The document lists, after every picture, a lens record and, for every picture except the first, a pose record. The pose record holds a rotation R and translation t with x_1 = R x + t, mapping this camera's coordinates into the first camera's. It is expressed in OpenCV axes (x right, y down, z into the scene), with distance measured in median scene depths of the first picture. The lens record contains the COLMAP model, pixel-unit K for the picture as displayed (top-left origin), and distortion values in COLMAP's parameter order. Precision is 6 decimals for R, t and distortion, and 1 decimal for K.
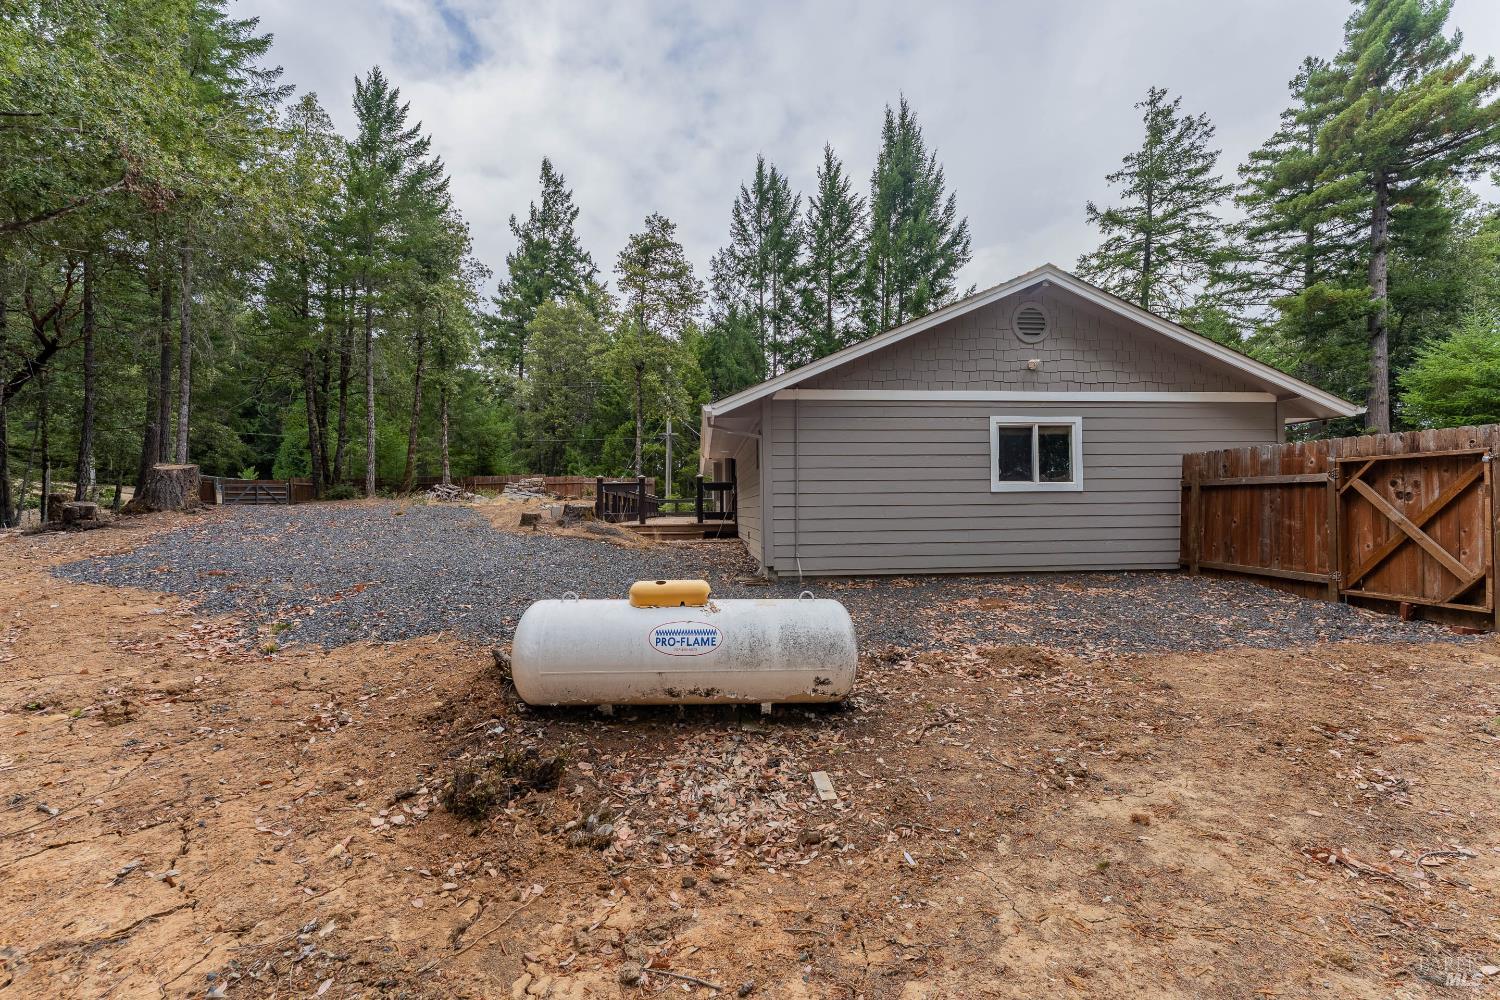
lens RADIAL K [[595.9, 0, 754.8], [0, 595.9, 501.1], [0, 0, 1]] dist [-0.001734, -0.000372]
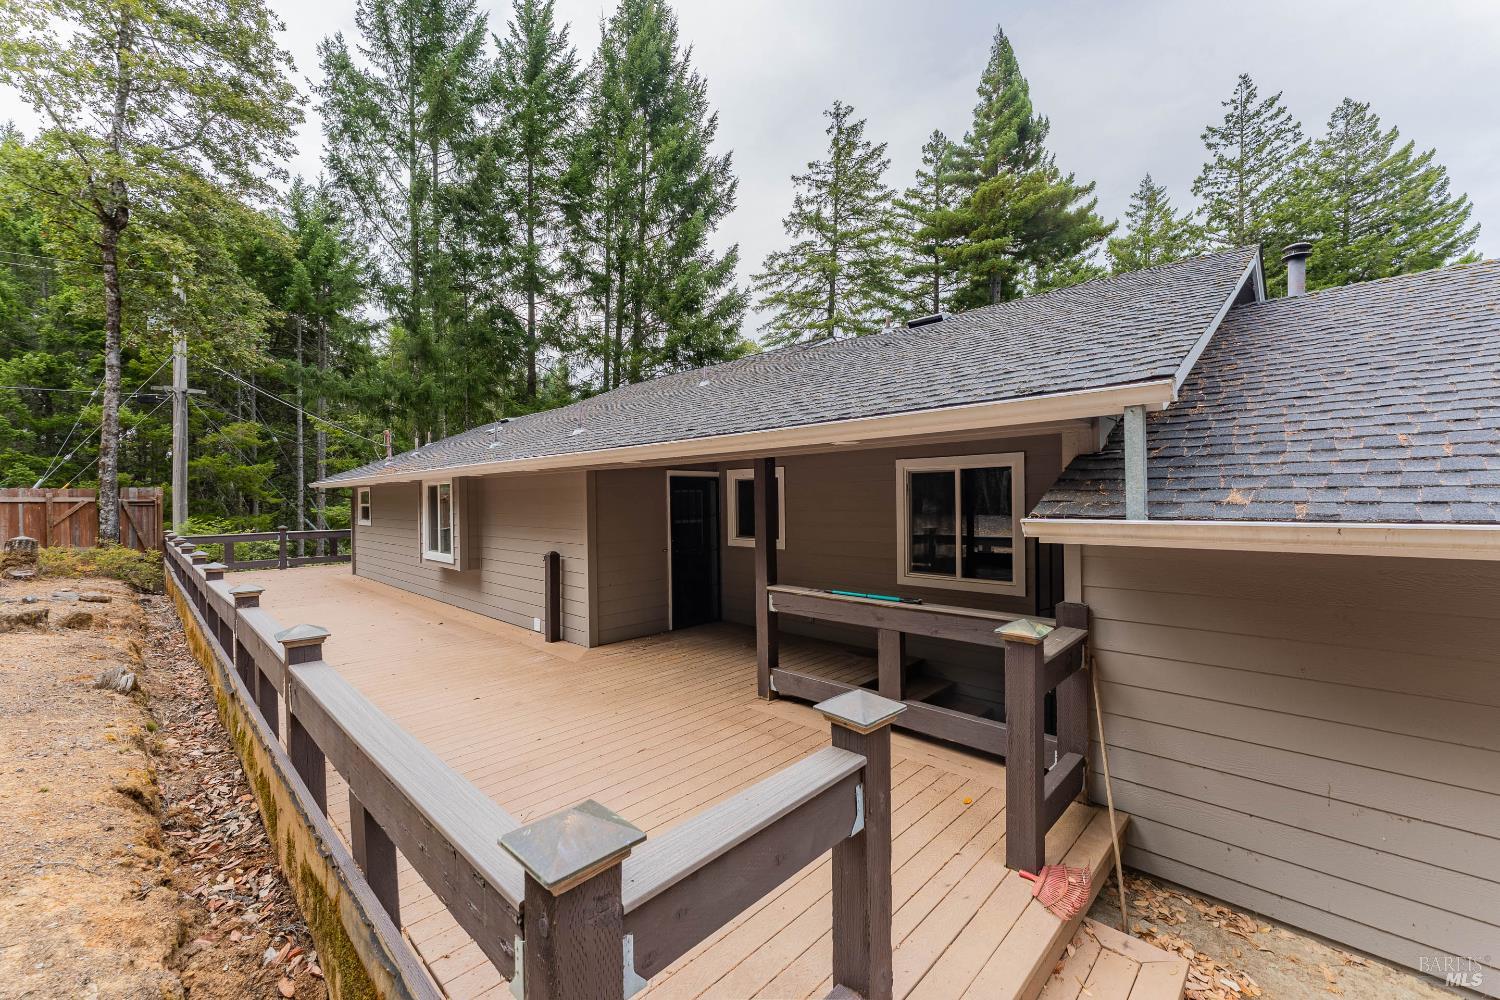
lens RADIAL K [[606.4, 0, 767.2], [0, 606.4, 503.9], [0, 0, 1]] dist [-0.003146, -0.000107]
pose [[0.758769, -0.004428, 0.651344, -0.094913], [-0.006145, 0.999884, 0.013956, -0.028649], [-0.651330, -0.014592, 0.758654, 0.297738]]
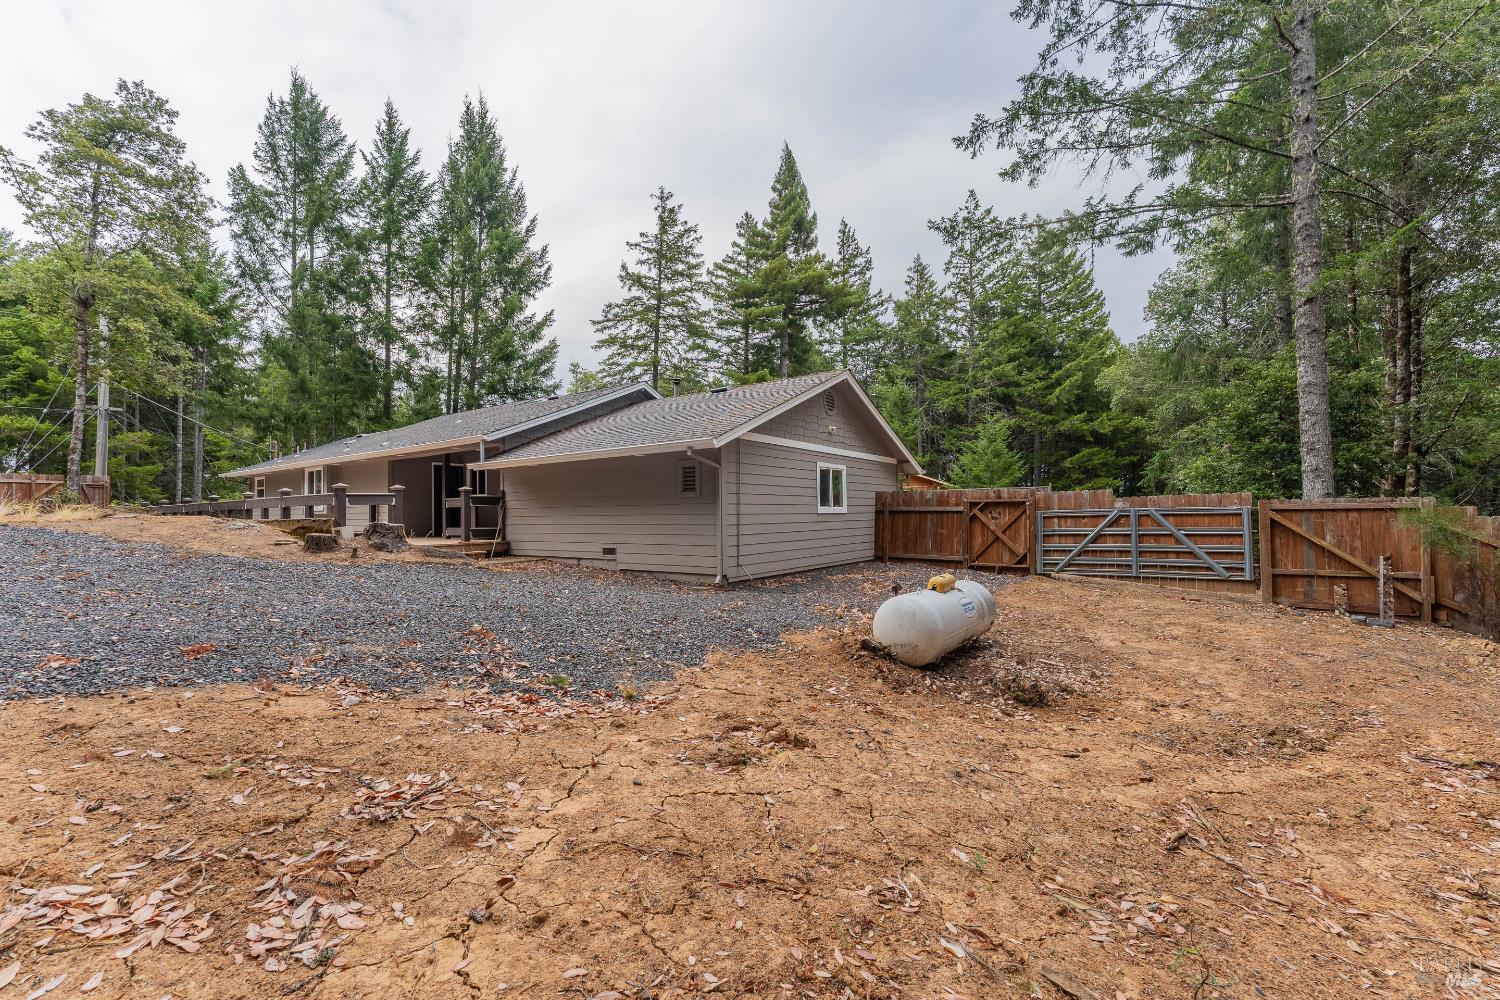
lens RADIAL K [[595.9, 0, 754.8], [0, 595.9, 501.1], [0, 0, 1]] dist [-0.001734, -0.000372]
pose [[0.648762, 0.019378, 0.760745, -0.160316], [-0.007166, 0.999787, -0.019355, -0.003231], [-0.760958, 0.007105, 0.648763, 0.032072]]
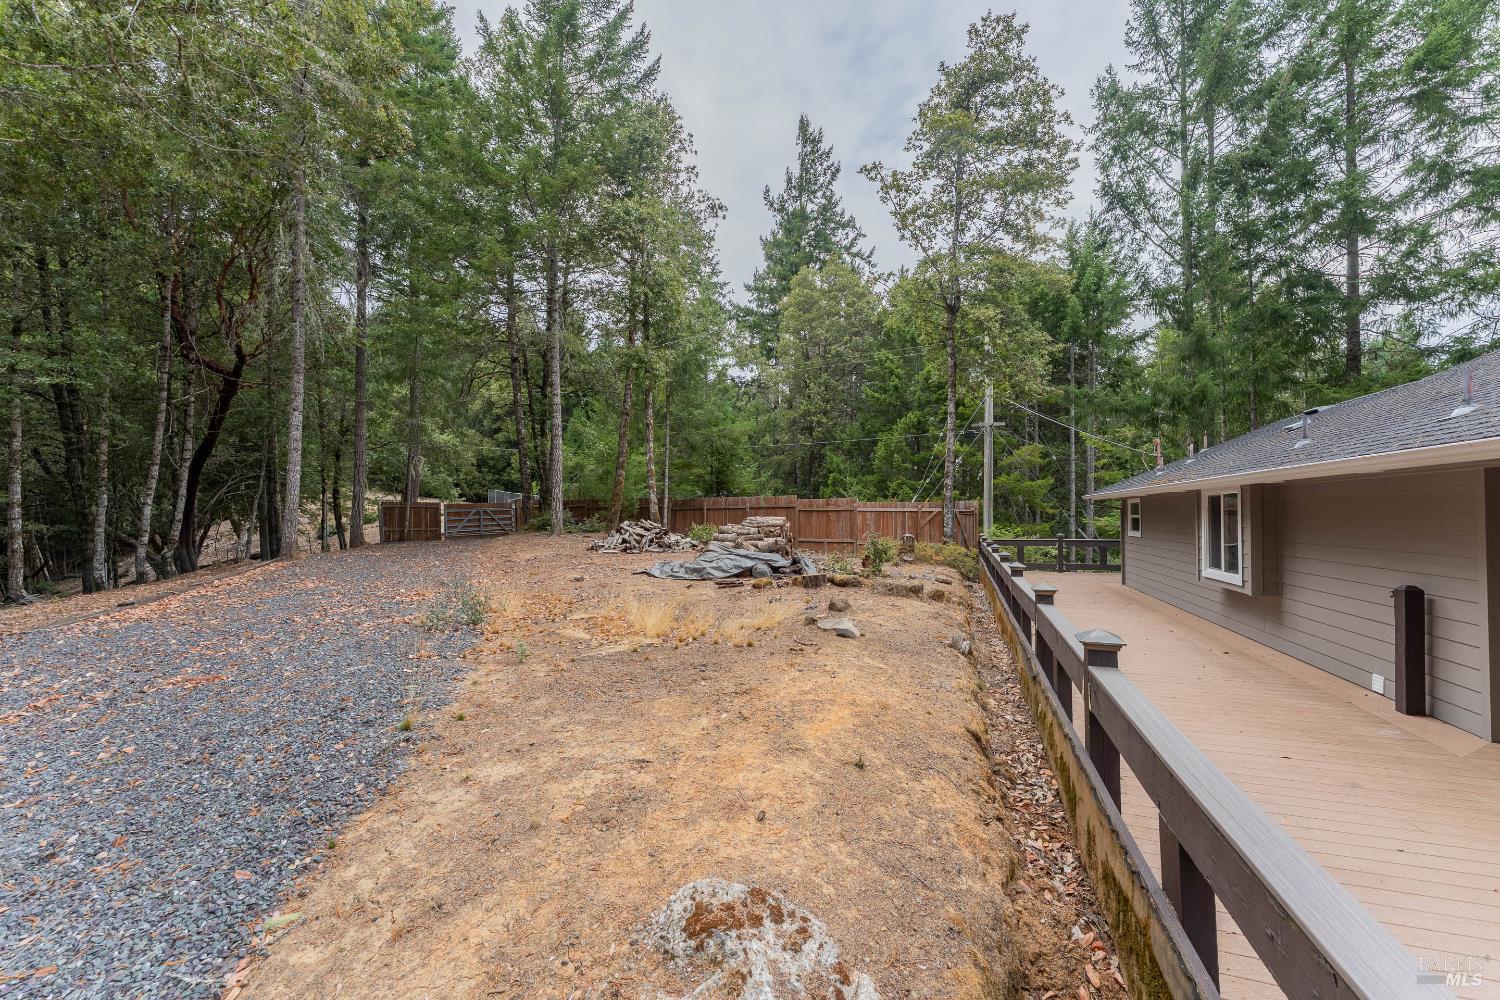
lens RADIAL K [[605.9, 0, 736.1], [0, 605.9, 503.8], [0, 0, 1]] dist [-0.001468, -0.000321]
pose [[0.899692, 0.001139, -0.436524, -0.097571], [-0.001206, 0.999999, 0.000122, -0.028599], [0.436524, 0.000417, 0.899693, 0.300117]]
